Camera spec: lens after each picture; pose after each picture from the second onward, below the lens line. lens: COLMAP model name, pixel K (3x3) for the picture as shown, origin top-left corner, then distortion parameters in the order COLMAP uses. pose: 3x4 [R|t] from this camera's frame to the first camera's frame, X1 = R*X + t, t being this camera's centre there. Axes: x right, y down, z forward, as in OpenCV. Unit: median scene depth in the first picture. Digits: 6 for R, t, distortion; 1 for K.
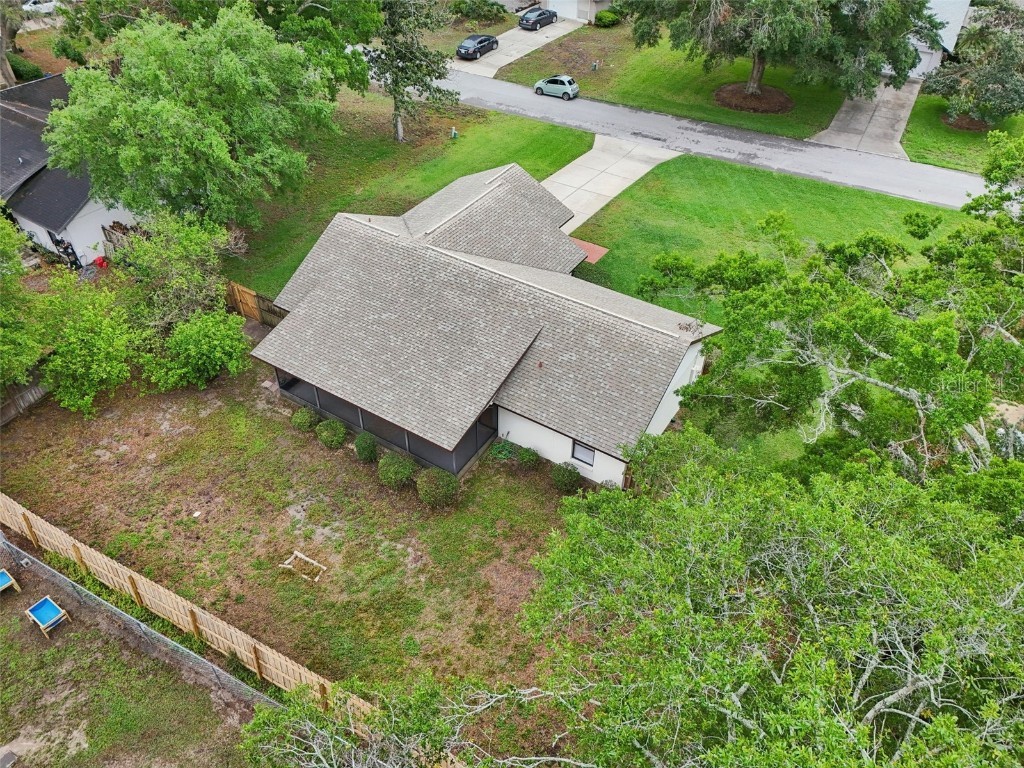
lens RADIAL K [[750.2, 0, 514.1], [0, 750.2, 382.8], [0, 0, 1]] dist [0.063511, -0.052545]
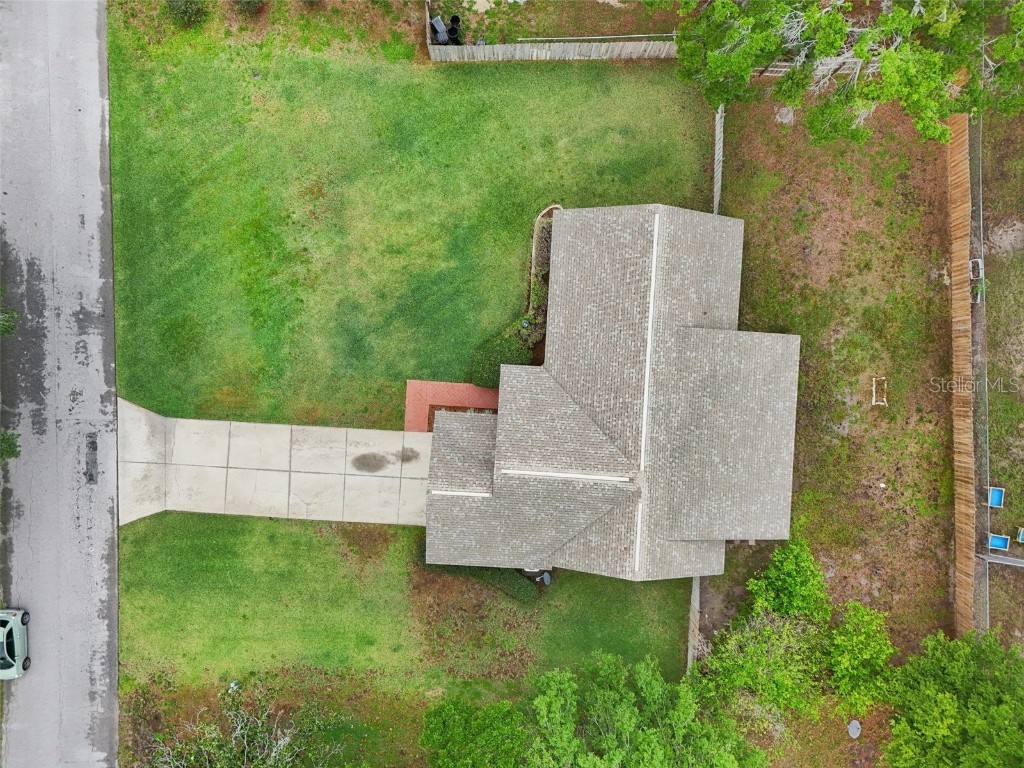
lens RADIAL K [[750.2, 0, 514.1], [0, 750.2, 382.8], [0, 0, 1]] dist [0.063511, -0.052545]
pose [[-0.486373, -0.873505, -0.020736, 0.108047], [0.564237, -0.332115, 0.755868, -1.118691], [-0.667141, 0.355934, 0.654395, 0.410300]]
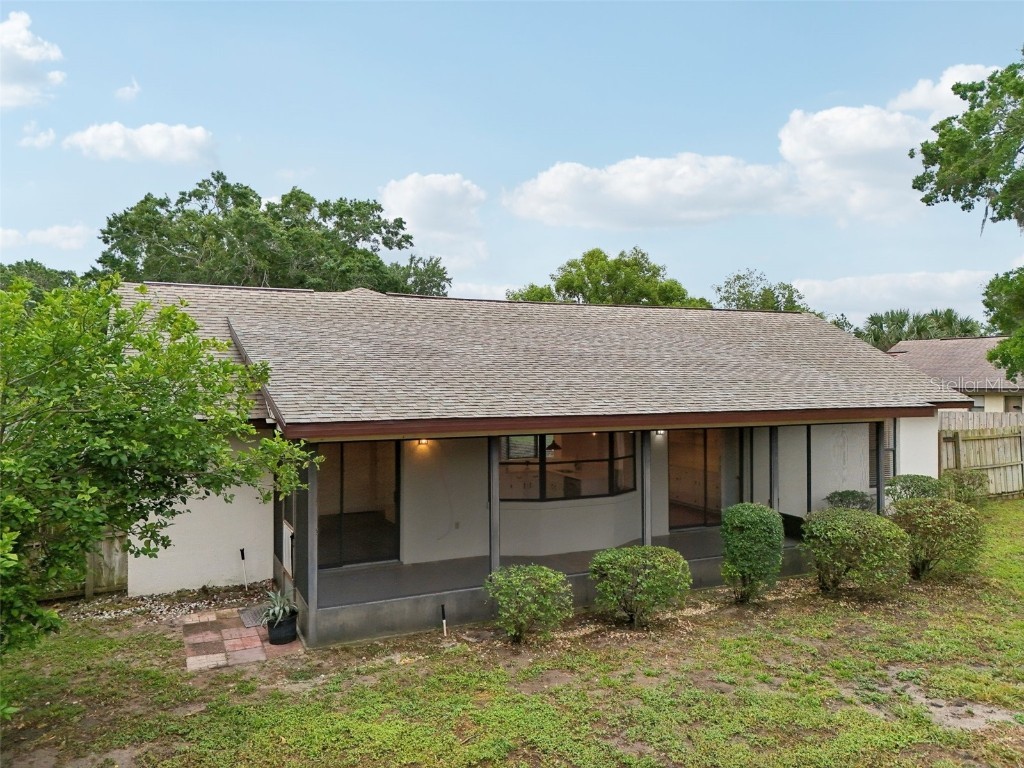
lens RADIAL K [[749.4, 0, 519.5], [0, 749.4, 379.4], [0, 0, 1]] dist [0.086113, -0.056974]
pose [[0.534152, -0.014631, 0.845262, -0.525141], [0.564598, 0.750353, -0.343802, 0.083895], [-0.629214, 0.660876, 0.409064, 0.834045]]
